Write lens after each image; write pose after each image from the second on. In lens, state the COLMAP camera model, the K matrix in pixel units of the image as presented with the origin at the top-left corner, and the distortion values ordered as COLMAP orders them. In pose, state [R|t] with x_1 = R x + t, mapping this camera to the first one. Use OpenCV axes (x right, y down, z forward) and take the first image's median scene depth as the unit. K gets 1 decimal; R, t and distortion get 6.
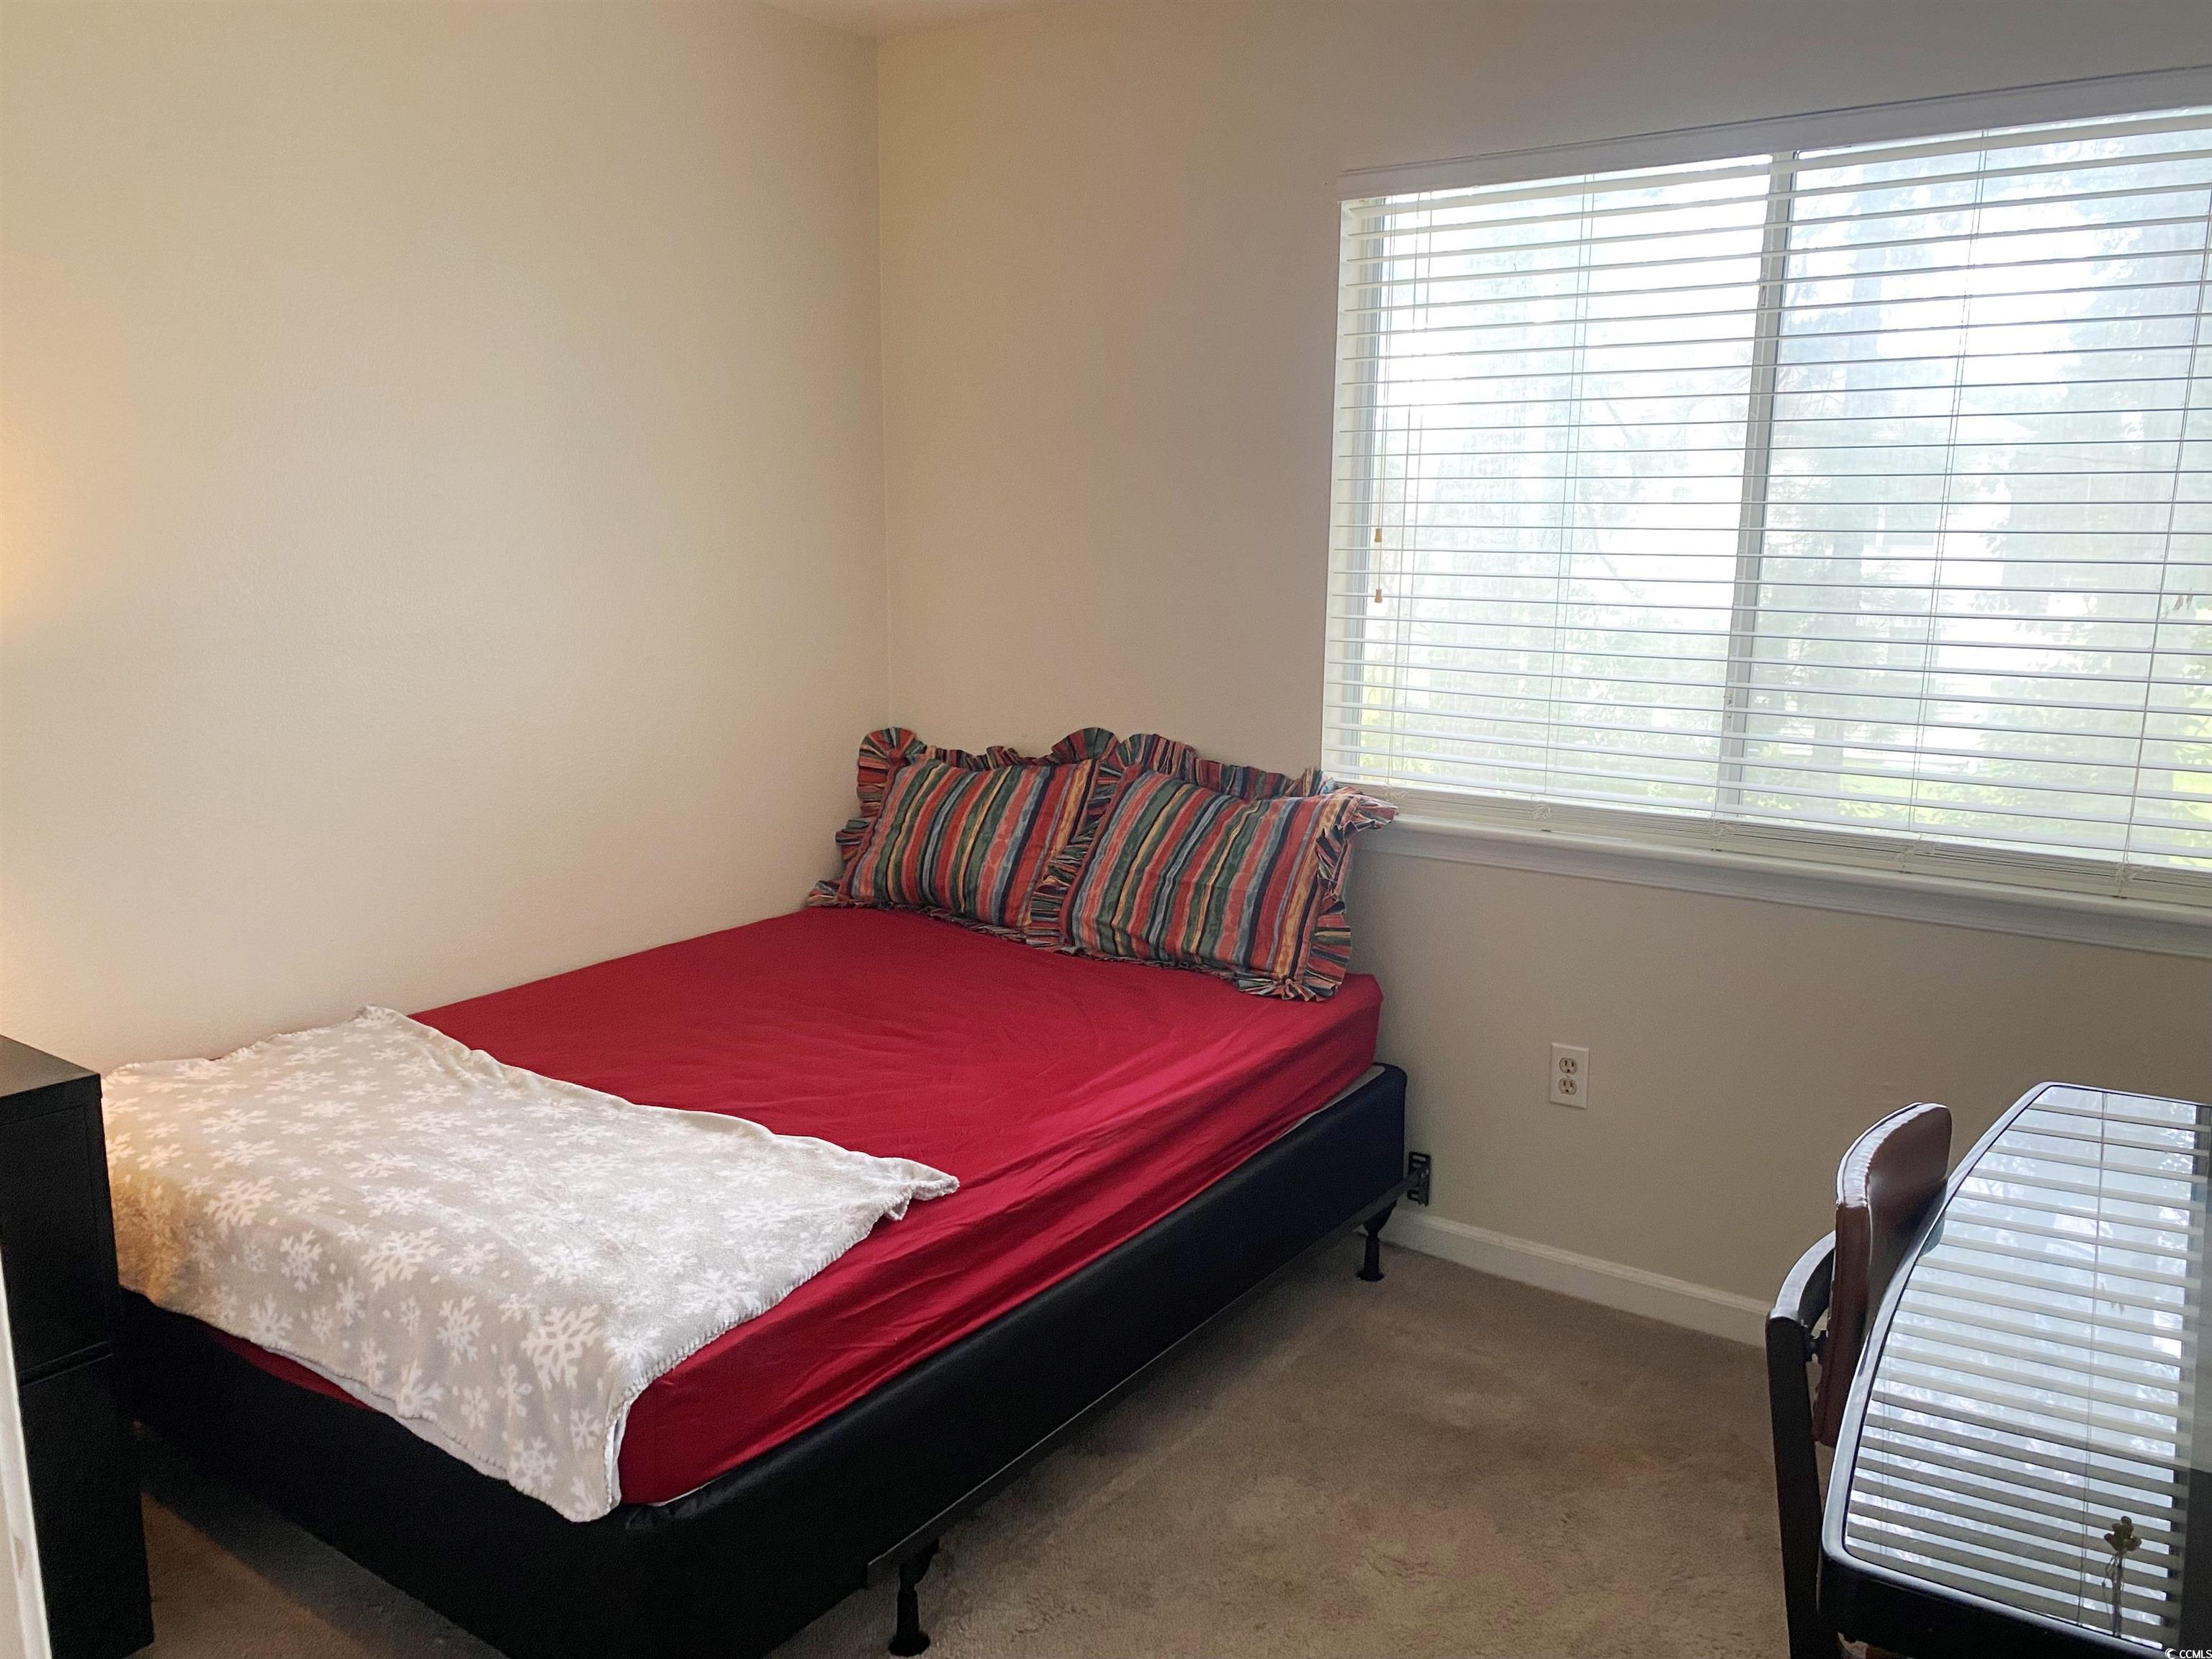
lens RADIAL K [[1701.5, 0, 1061.6], [0, 1701.5, 841.1], [0, 0, 1]] dist [0.009756, -0.001125]
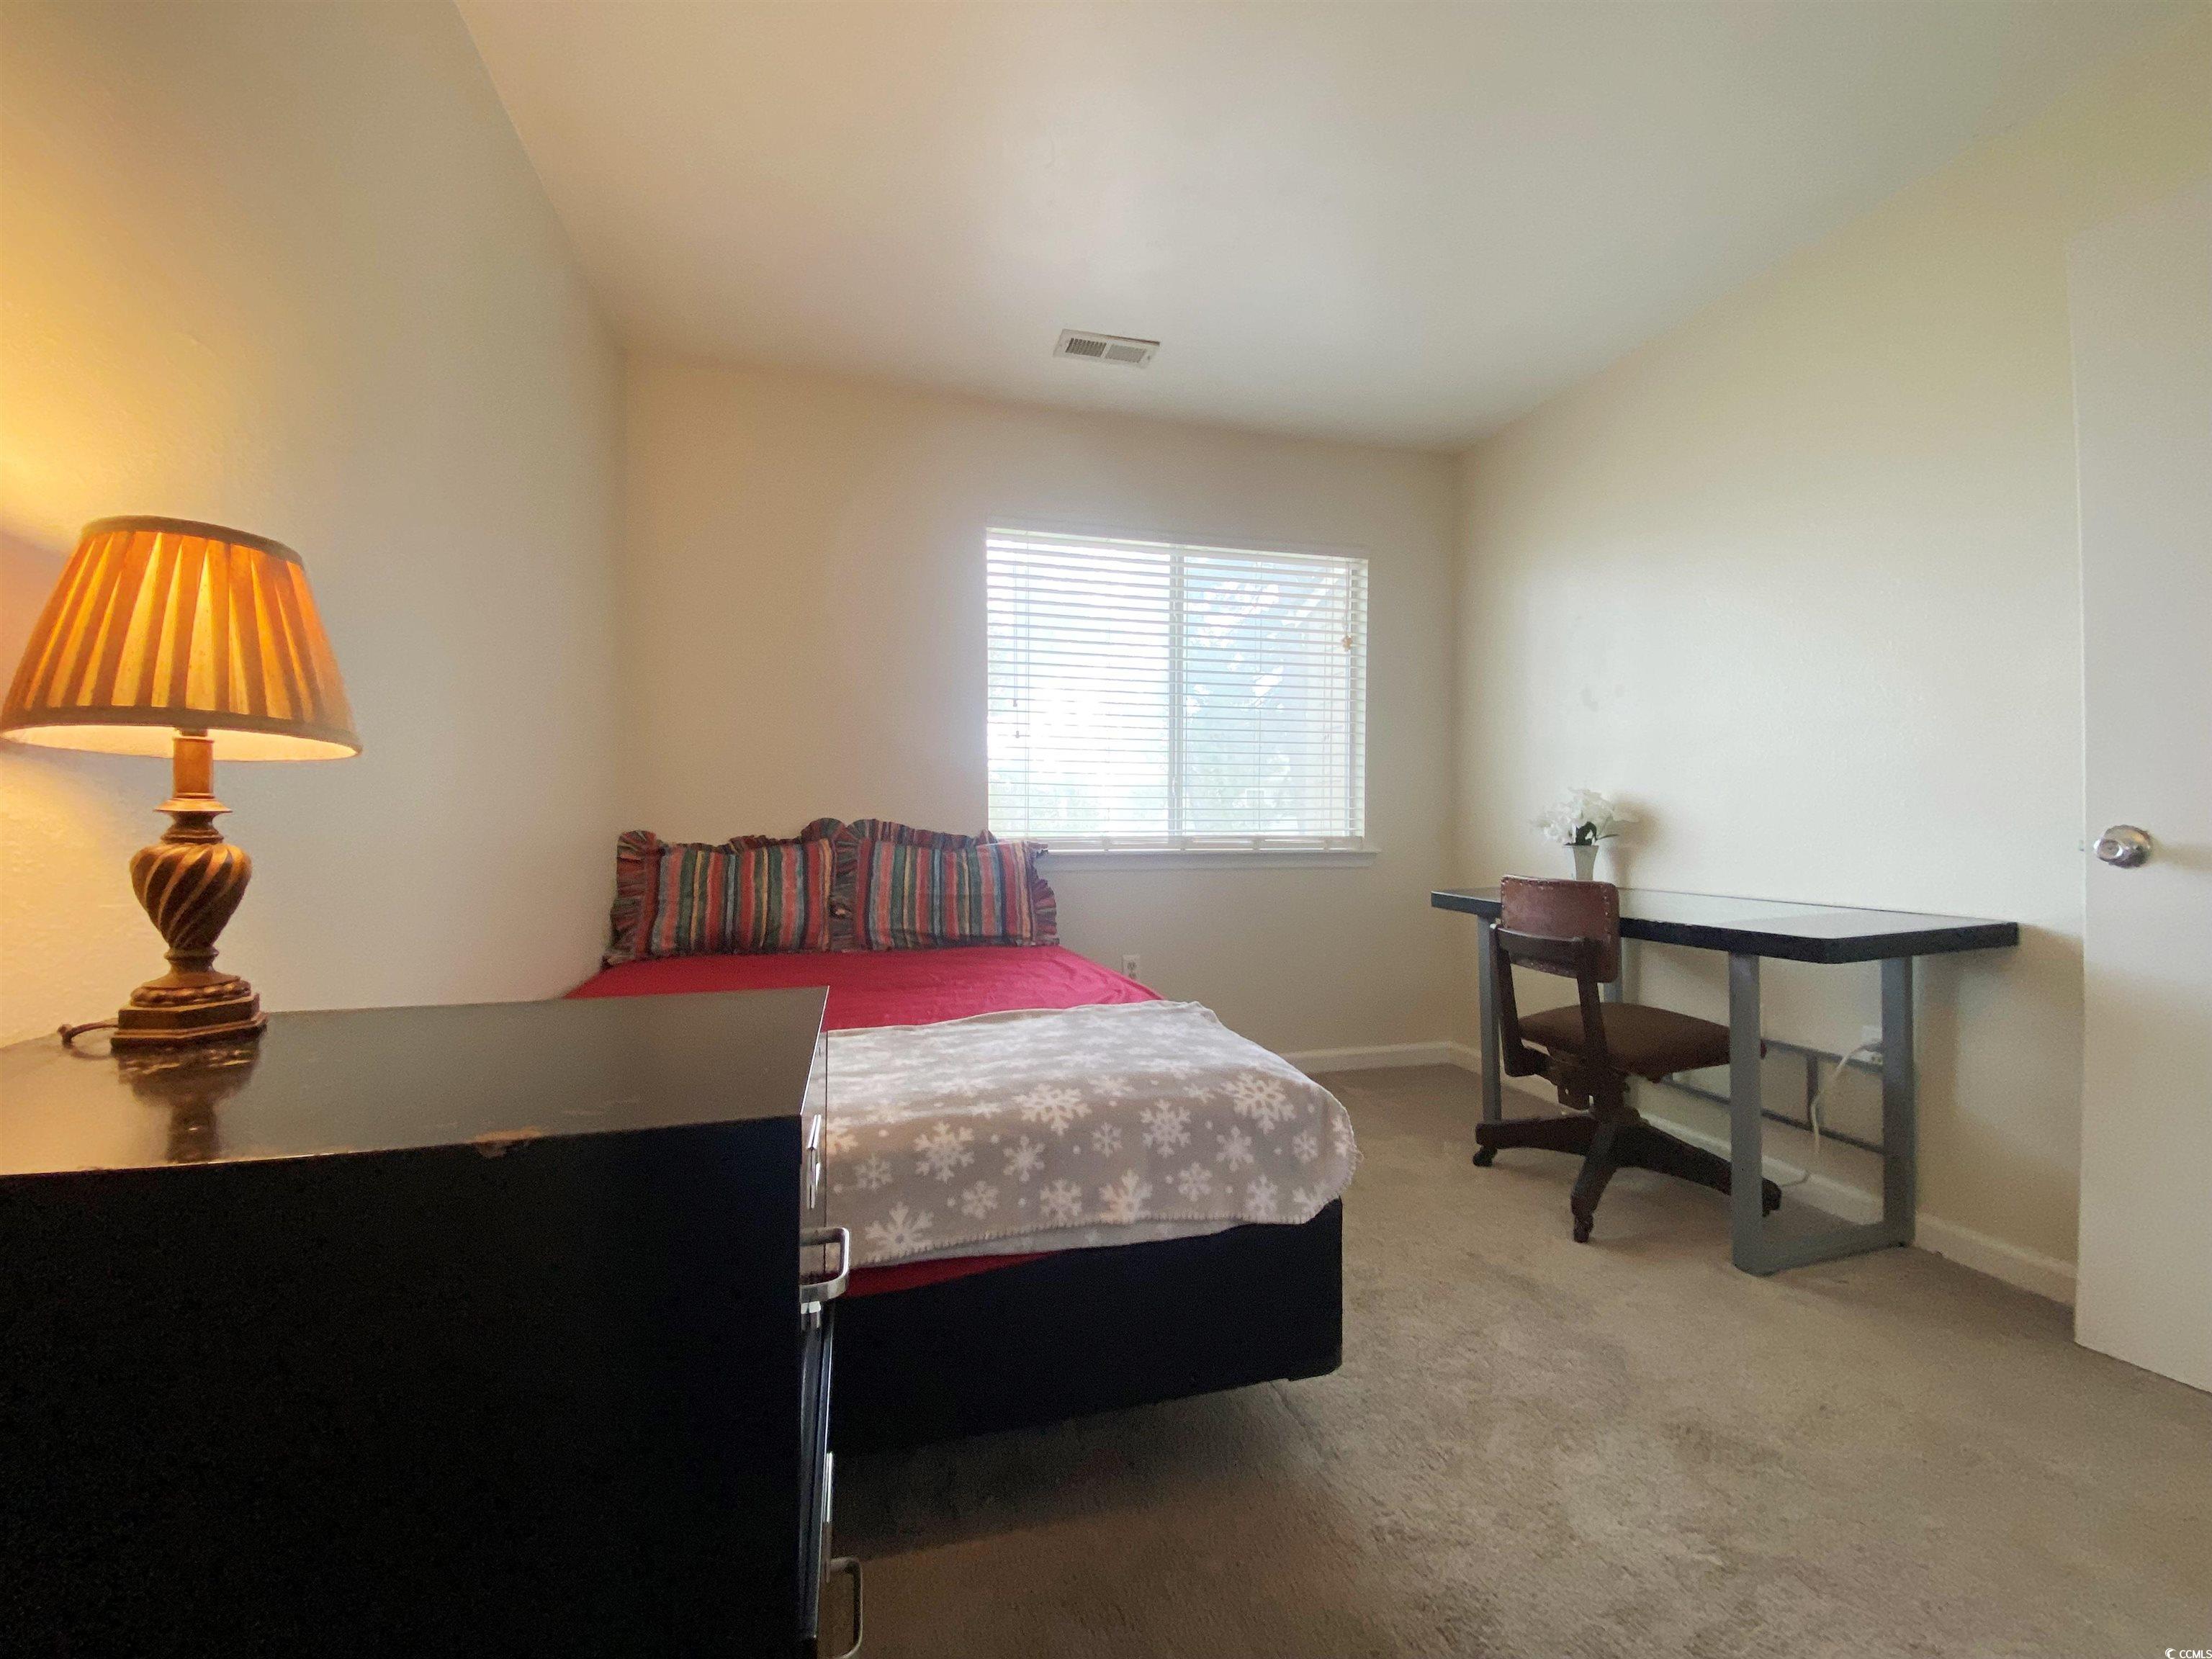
lens RADIAL K [[896.5, 0, 1106.0], [0, 896.5, 829.5], [0, 0, 1]] dist [0.028209, -0.023759]
pose [[0.616503, -0.007877, 0.787313, -0.521796], [0.151994, 0.982332, -0.109190, 0.079730], [-0.772543, 0.186983, 0.606808, 0.343833]]
